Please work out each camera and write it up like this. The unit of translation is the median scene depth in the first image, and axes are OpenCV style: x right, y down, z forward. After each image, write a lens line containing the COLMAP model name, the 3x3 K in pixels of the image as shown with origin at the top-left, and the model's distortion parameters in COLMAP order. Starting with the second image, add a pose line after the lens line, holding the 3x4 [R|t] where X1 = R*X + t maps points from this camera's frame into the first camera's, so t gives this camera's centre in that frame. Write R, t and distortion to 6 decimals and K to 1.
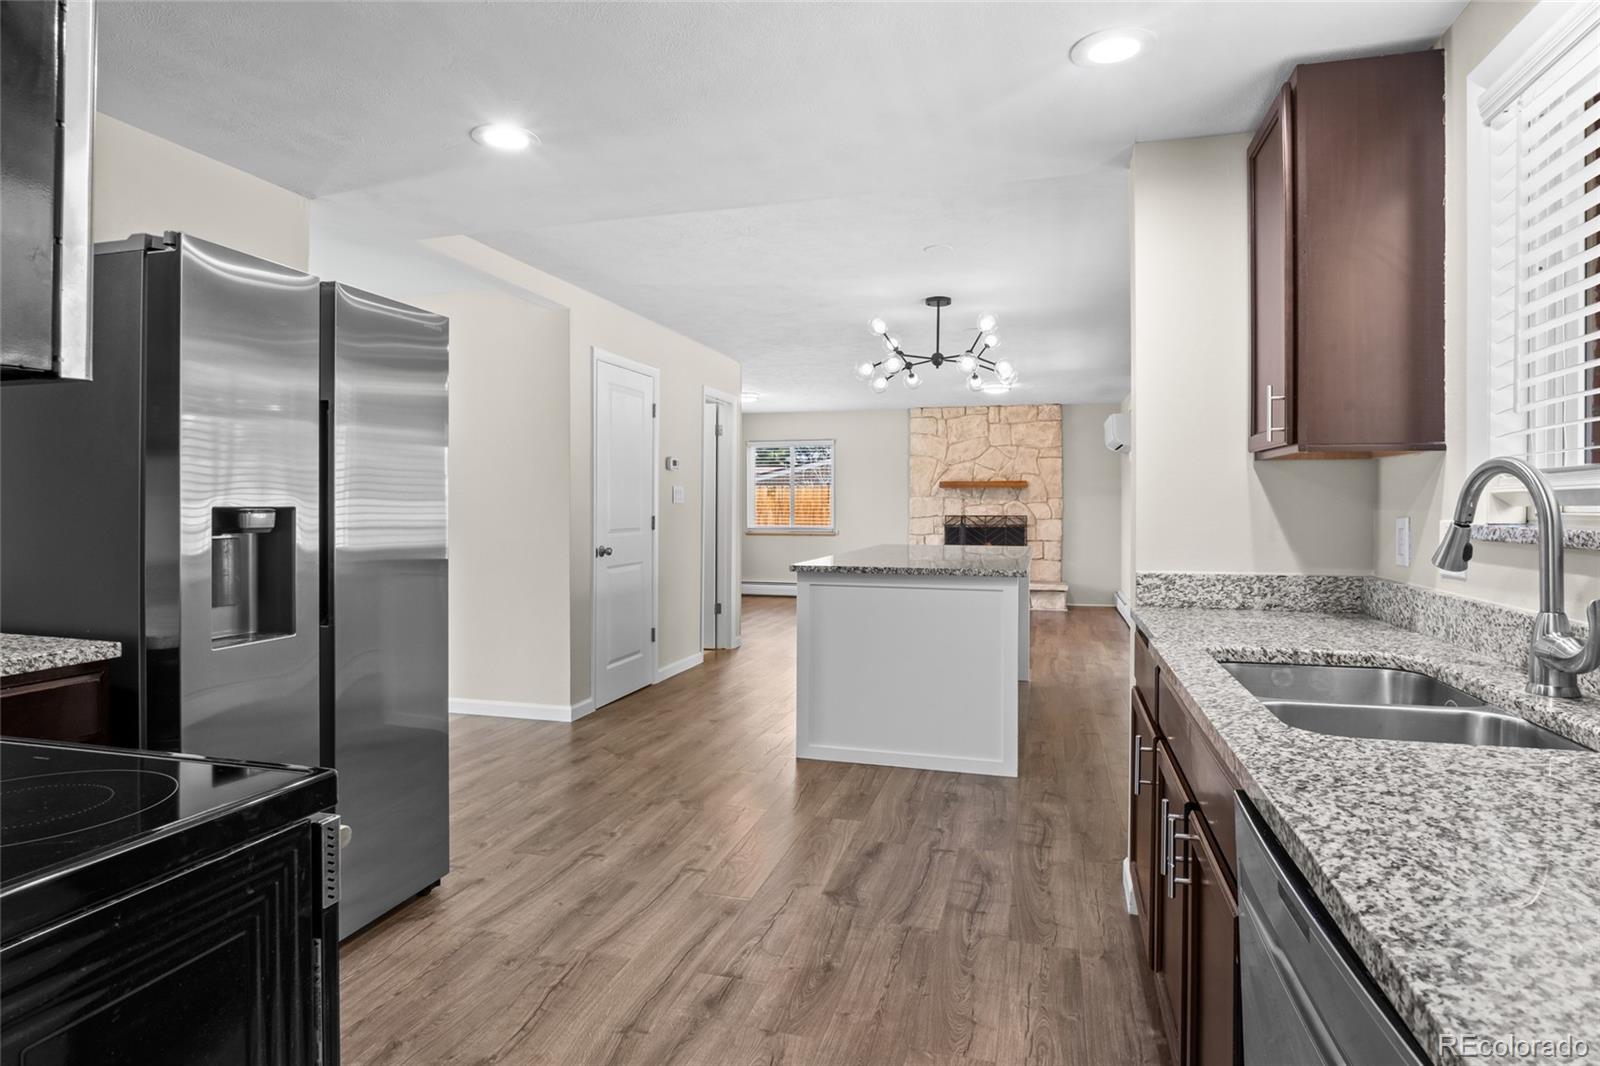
lens RADIAL K [[889.0, 0, 803.5], [0, 889.0, 529.4], [0, 0, 1]] dist [-0.029742, 0.004524]
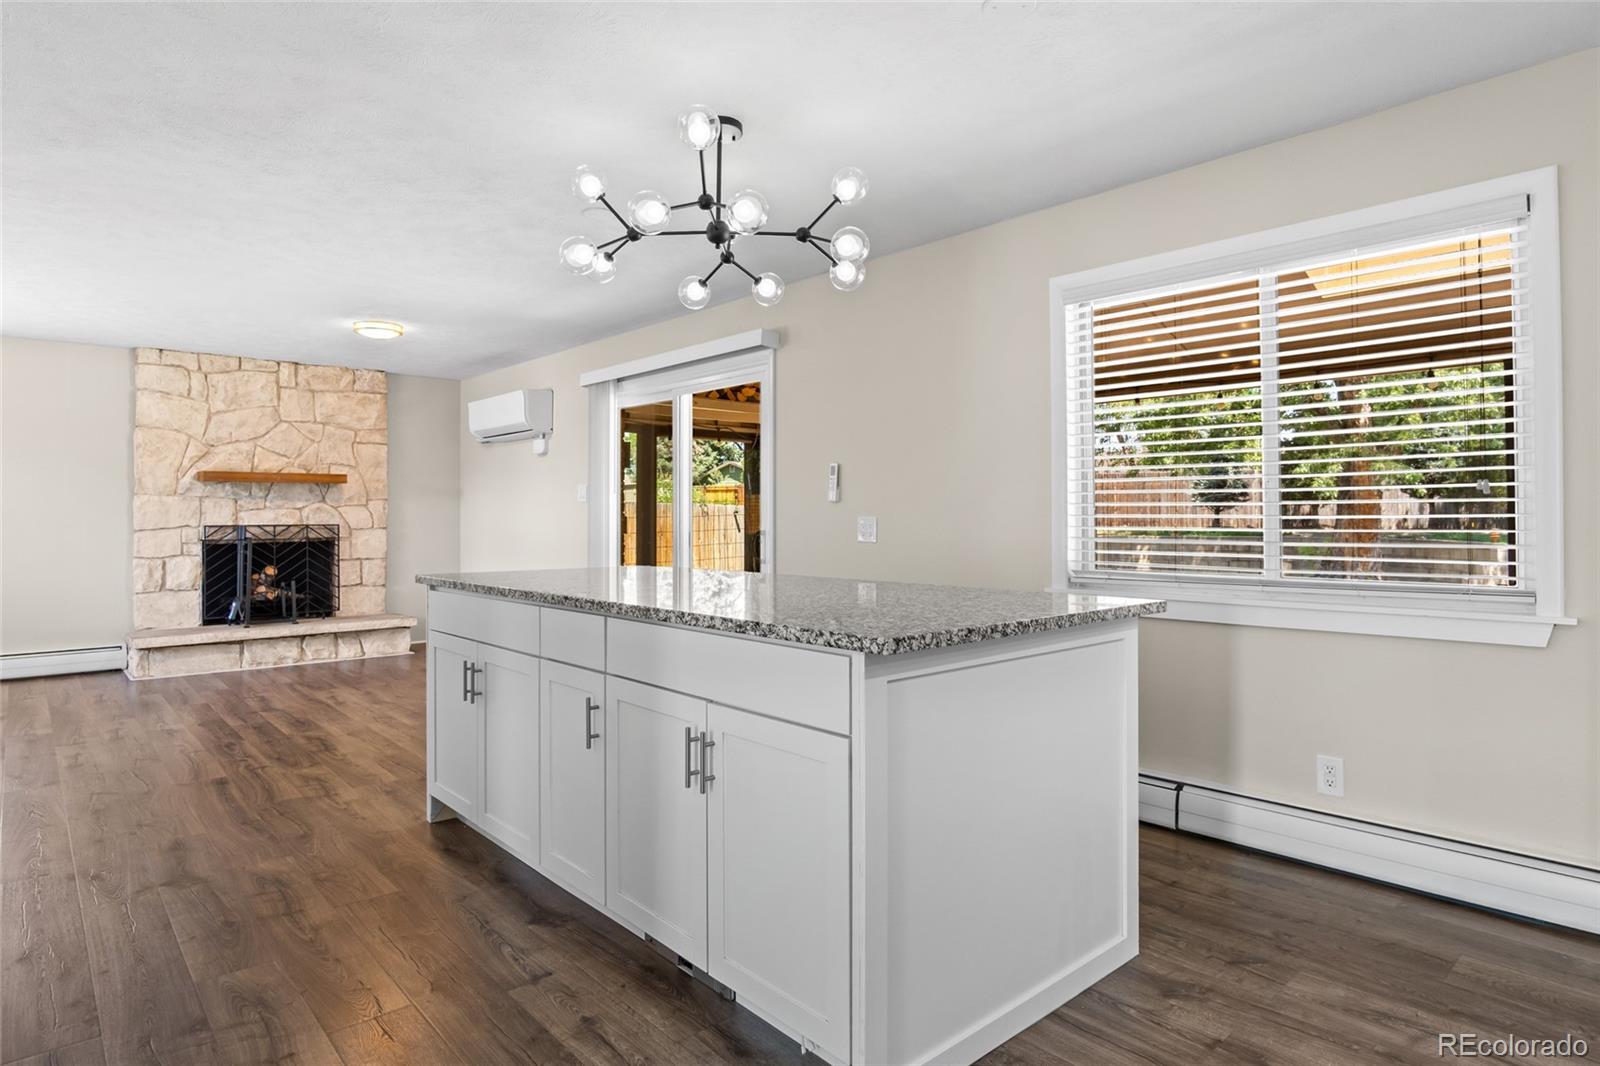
lens RADIAL K [[889.0, 0, 802.7], [0, 889.0, 515.8], [0, 0, 1]] dist [-0.029742, 0.004524]
pose [[0.530630, -0.003604, 0.847596, -0.145054], [0.021595, 0.999724, -0.009268, -0.007919], [-0.847329, 0.023222, 0.530561, 0.320360]]
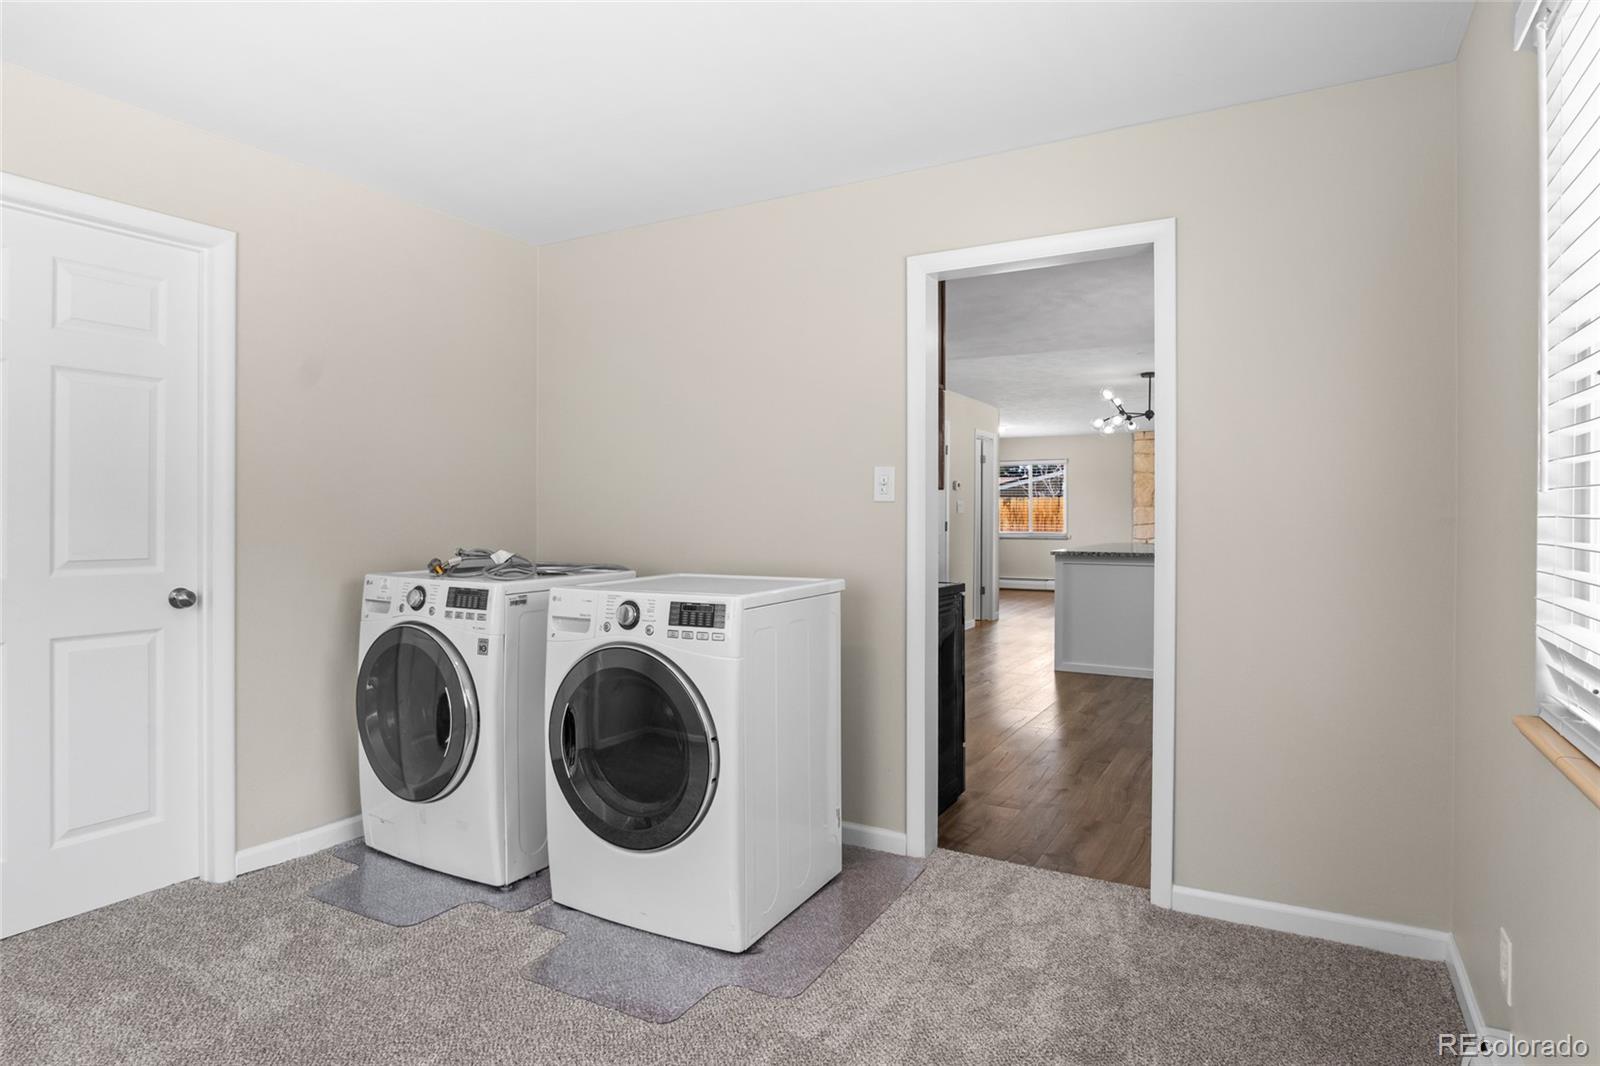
lens RADIAL K [[889.0, 0, 802.7], [0, 889.0, 526.0], [0, 0, 1]] dist [-0.029742, 0.004524]
pose [[0.970493, 0.001011, -0.241129, -0.024783], [-0.004261, 0.999907, -0.012958, 0.006479], [0.241094, 0.013603, 0.970407, -0.262779]]
